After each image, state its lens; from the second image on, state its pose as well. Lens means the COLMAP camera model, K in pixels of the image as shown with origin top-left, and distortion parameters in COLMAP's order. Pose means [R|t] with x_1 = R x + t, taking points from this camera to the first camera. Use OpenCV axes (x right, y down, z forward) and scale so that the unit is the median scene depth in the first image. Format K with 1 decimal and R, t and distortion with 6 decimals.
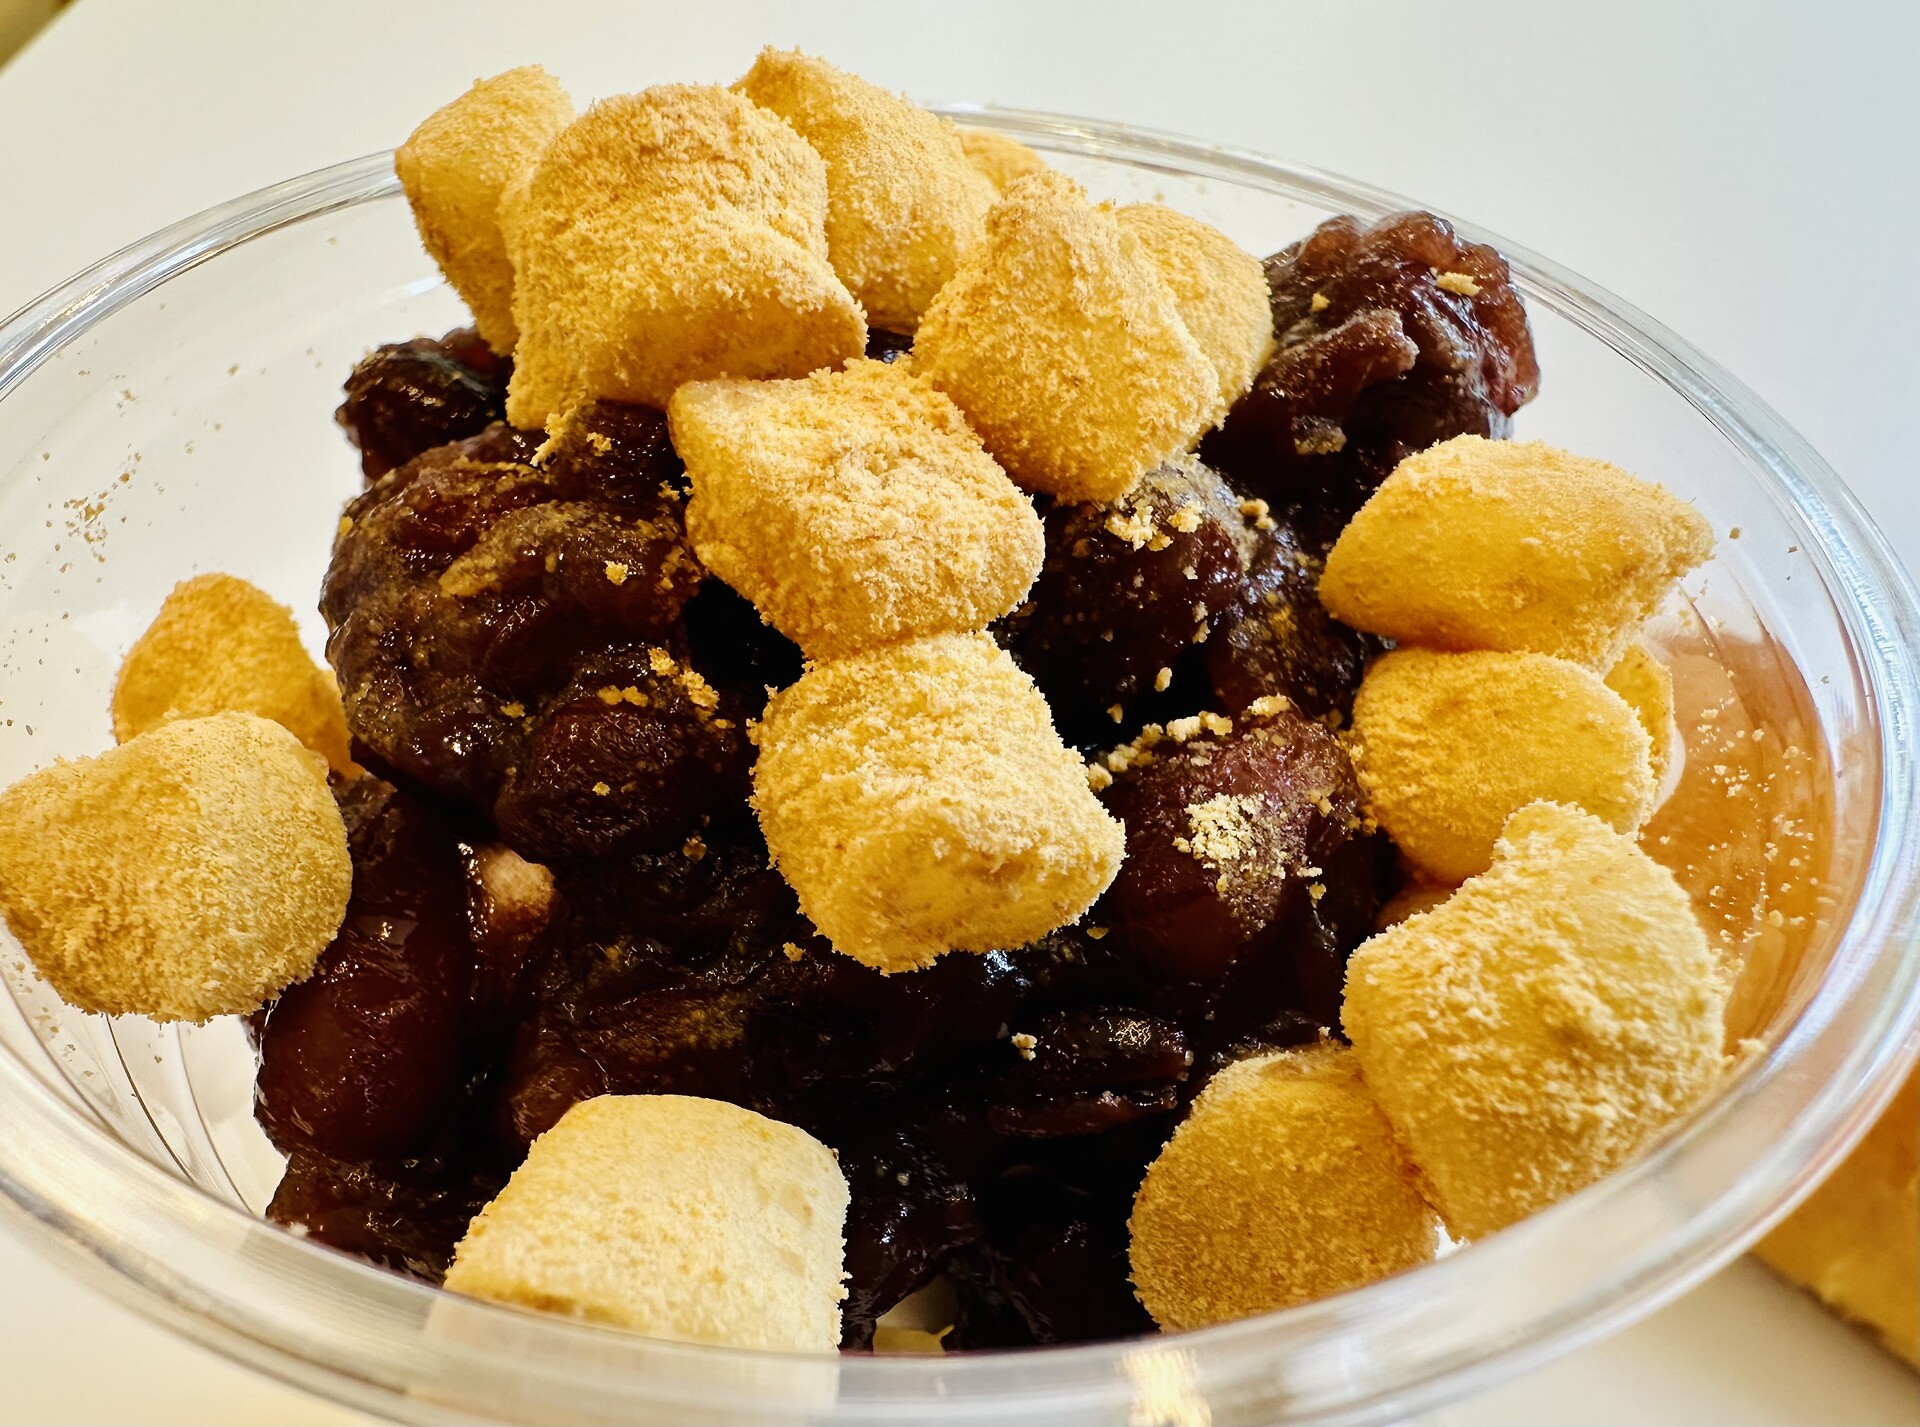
lens RADIAL K [[1331.6, 0, 962.9], [0, 1331.6, 710.4], [0, 0, 1]] dist [-0.028524, 0.010832]
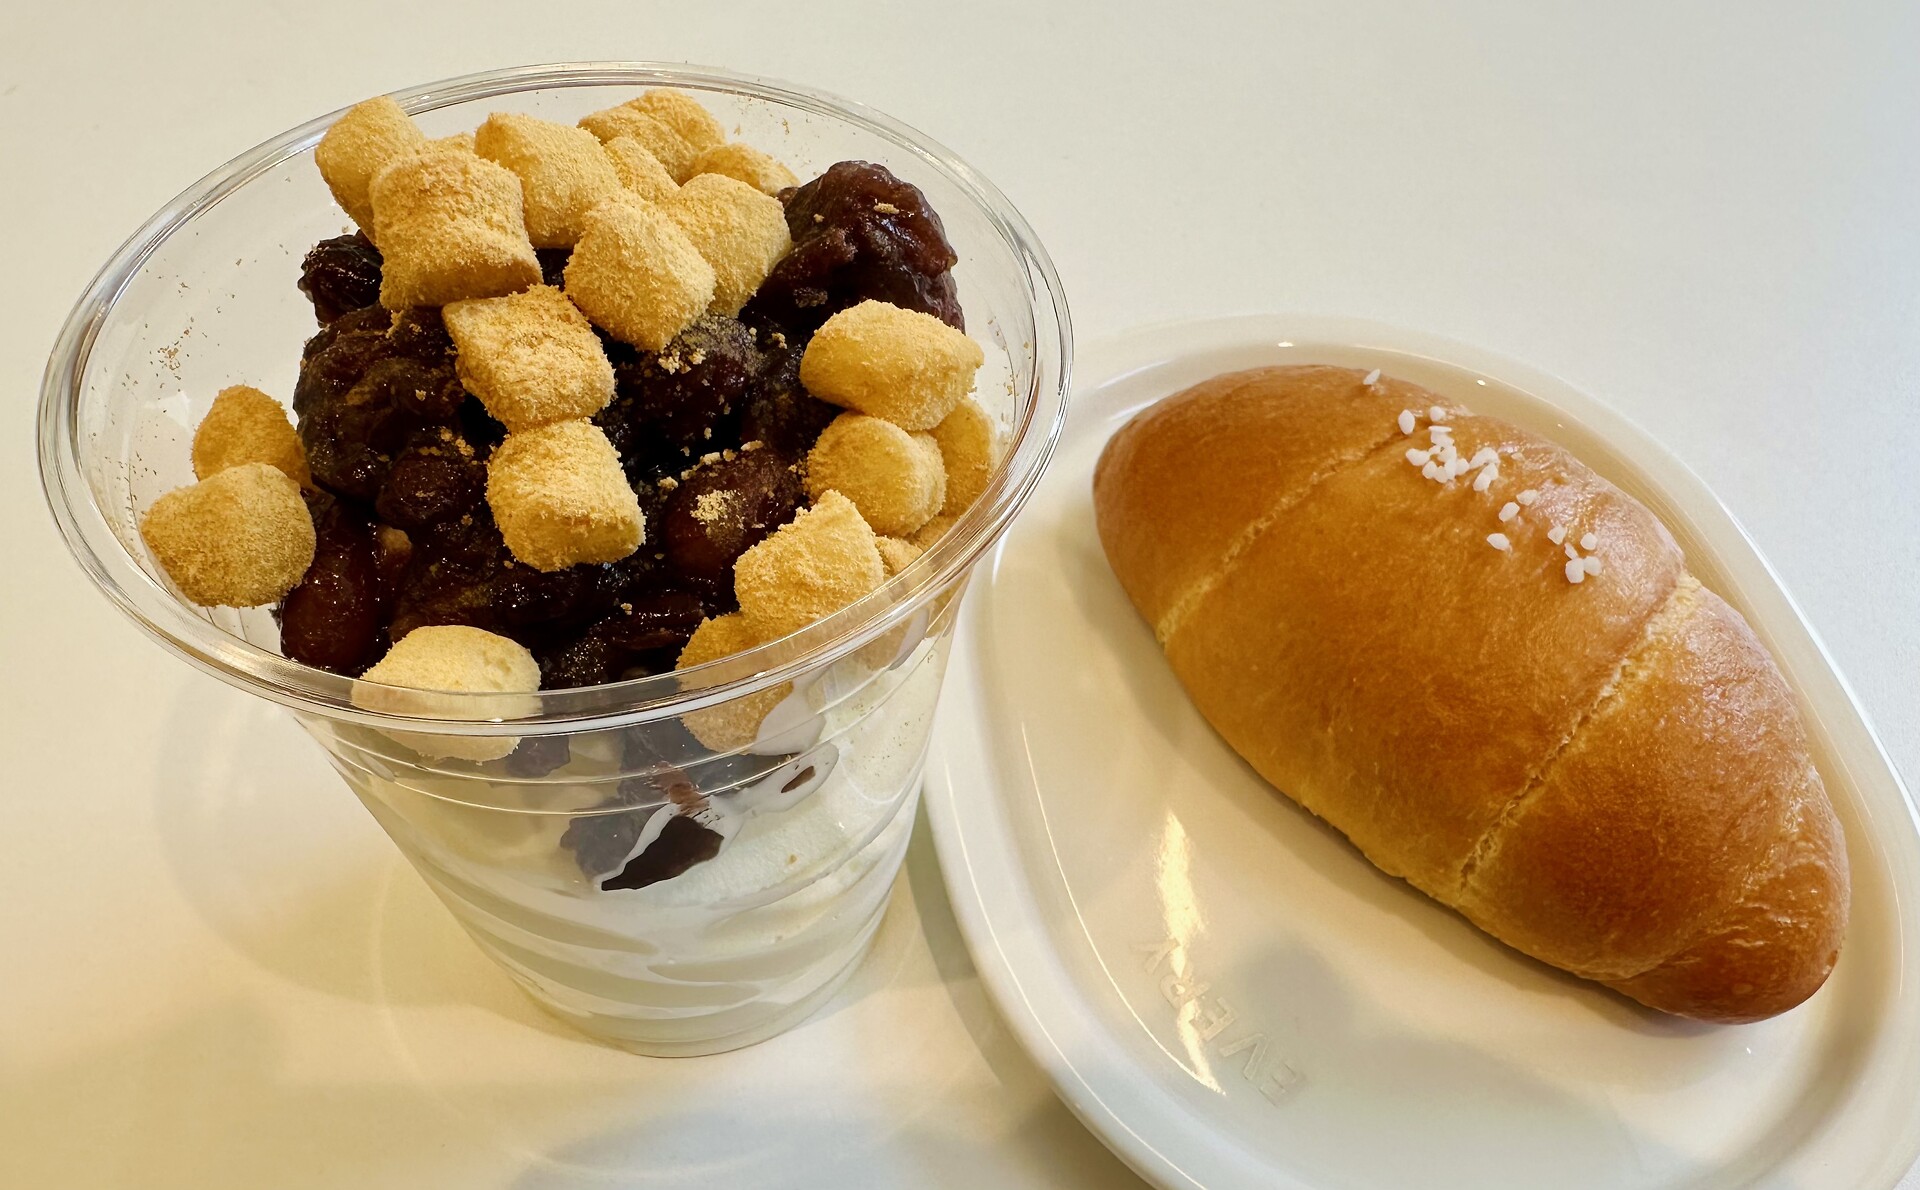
lens RADIAL K [[1381.1, 0, 958.8], [0, 1381.1, 595.2], [0, 0, 1]] dist [-0.016973, -0.009418]
pose [[0.999051, -0.019451, -0.038981, 0.669458], [0.024395, 0.991126, 0.130670, -0.048929], [0.036093, -0.131497, 0.990659, -1.191700]]
